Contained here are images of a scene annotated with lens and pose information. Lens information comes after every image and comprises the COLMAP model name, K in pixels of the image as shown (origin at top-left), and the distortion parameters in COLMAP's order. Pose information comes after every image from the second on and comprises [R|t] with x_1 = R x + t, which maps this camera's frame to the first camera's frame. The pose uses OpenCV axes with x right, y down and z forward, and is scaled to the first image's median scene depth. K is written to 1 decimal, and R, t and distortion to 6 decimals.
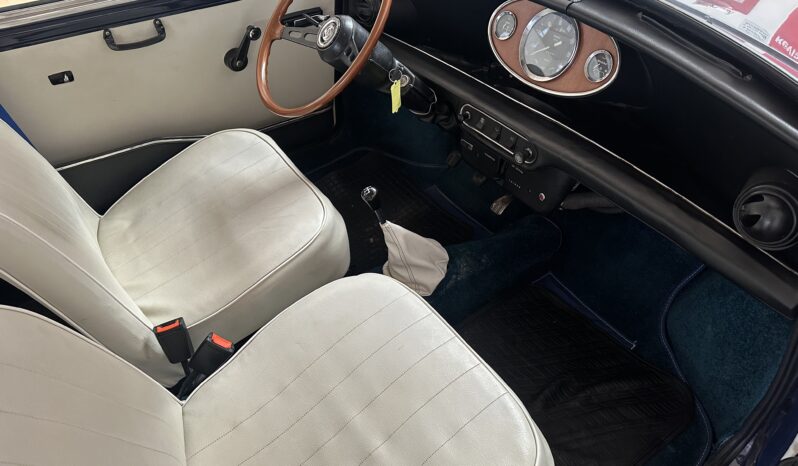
lens RADIAL K [[561.2, 0, 408.2], [0, 561.2, 228.9], [0, 0, 1]] dist [0.099060, -0.147444]
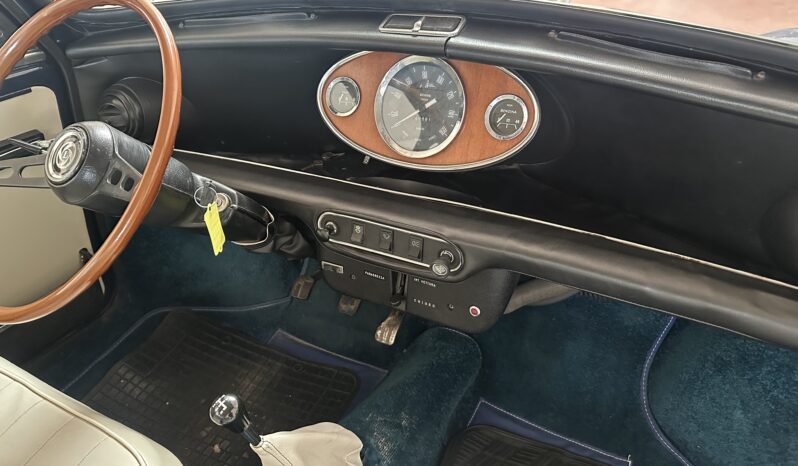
lens RADIAL K [[561.2, 0, 408.2], [0, 561.2, 228.9], [0, 0, 1]] dist [0.099060, -0.147444]
pose [[0.888516, -0.258343, 0.379207, -0.067947], [0.318236, 0.942326, -0.103675, -0.101945], [-0.330552, 0.212794, 0.919486, 0.356149]]
